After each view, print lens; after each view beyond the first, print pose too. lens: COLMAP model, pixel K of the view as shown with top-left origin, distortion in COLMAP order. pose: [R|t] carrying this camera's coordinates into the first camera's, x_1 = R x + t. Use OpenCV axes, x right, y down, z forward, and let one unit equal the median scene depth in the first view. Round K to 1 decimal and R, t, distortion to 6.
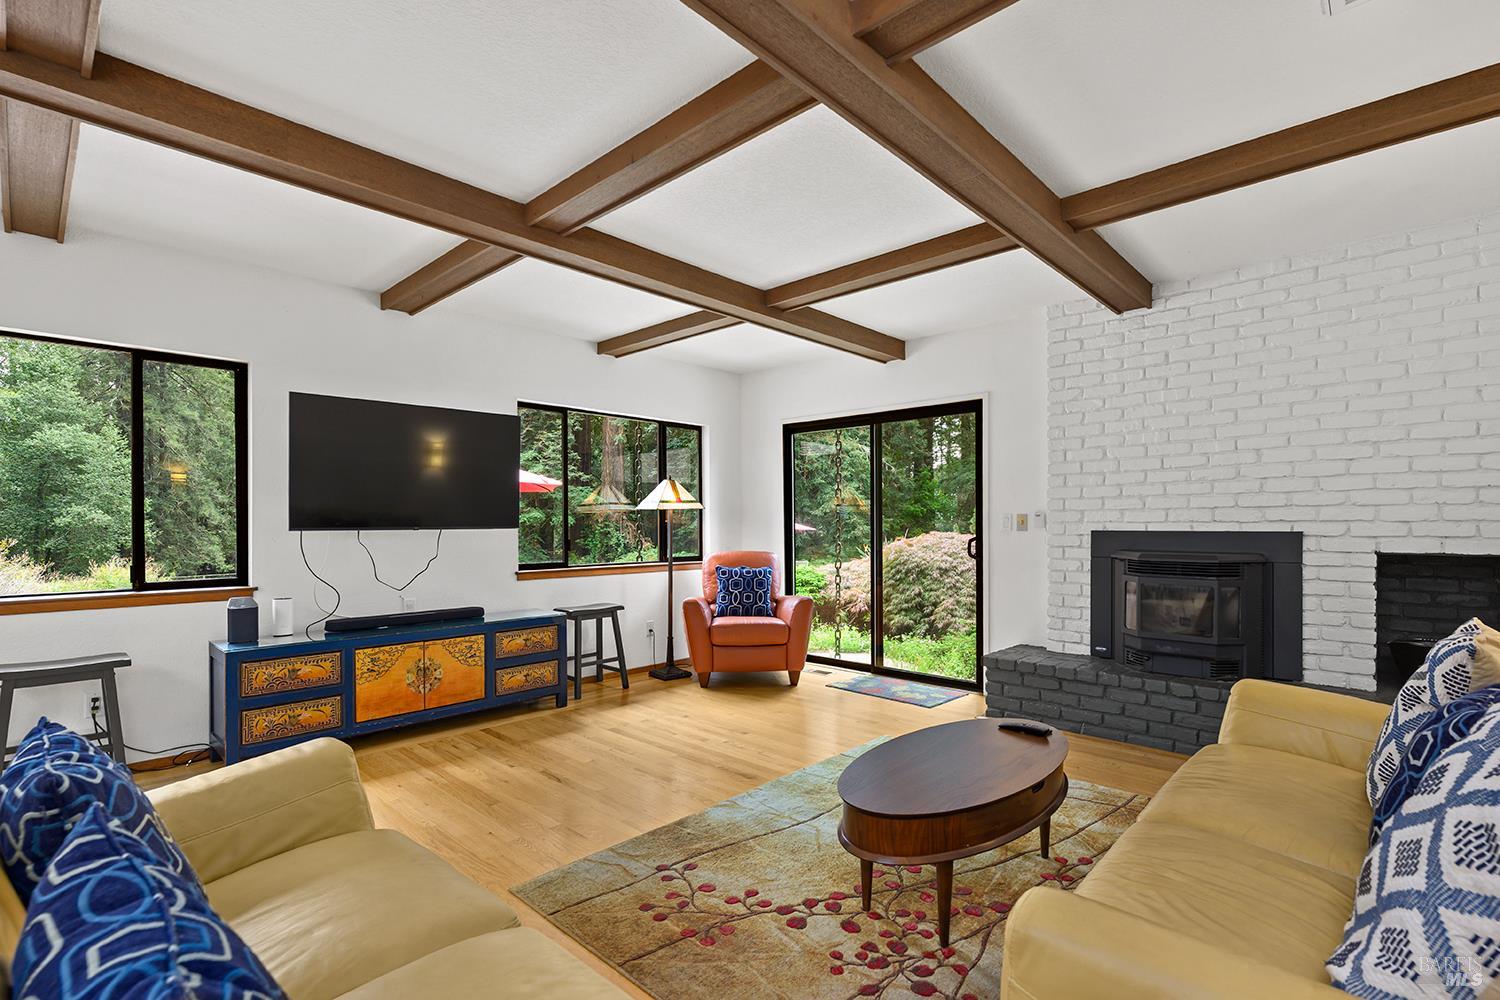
lens RADIAL K [[702.6, 0, 749.2], [0, 702.6, 522.0], [0, 0, 1]] dist [-0.000848, -0.000223]
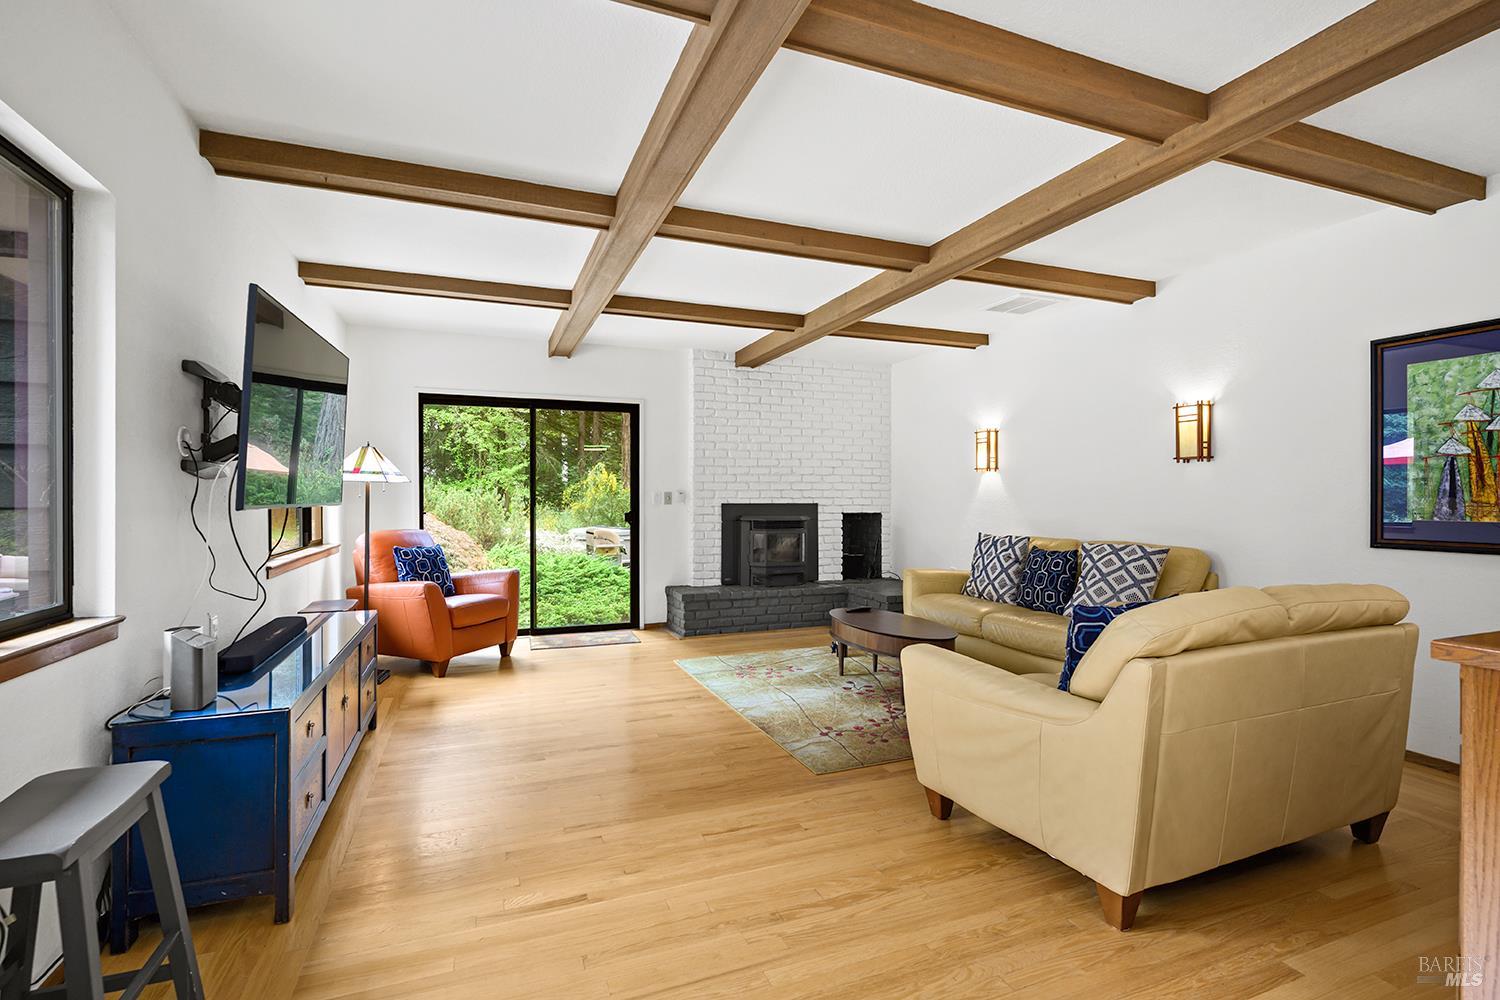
lens RADIAL K [[686.0, 0, 750.0], [0, 686.0, 500.0], [0, 0, 1]] dist [-0.000895, -0.000446]
pose [[0.424875, 0.000542, 0.905252, -0.933933], [-0.001925, 0.999998, 0.000304, 0.004359], [-0.905250, -0.001872, 0.424875, 0.338276]]
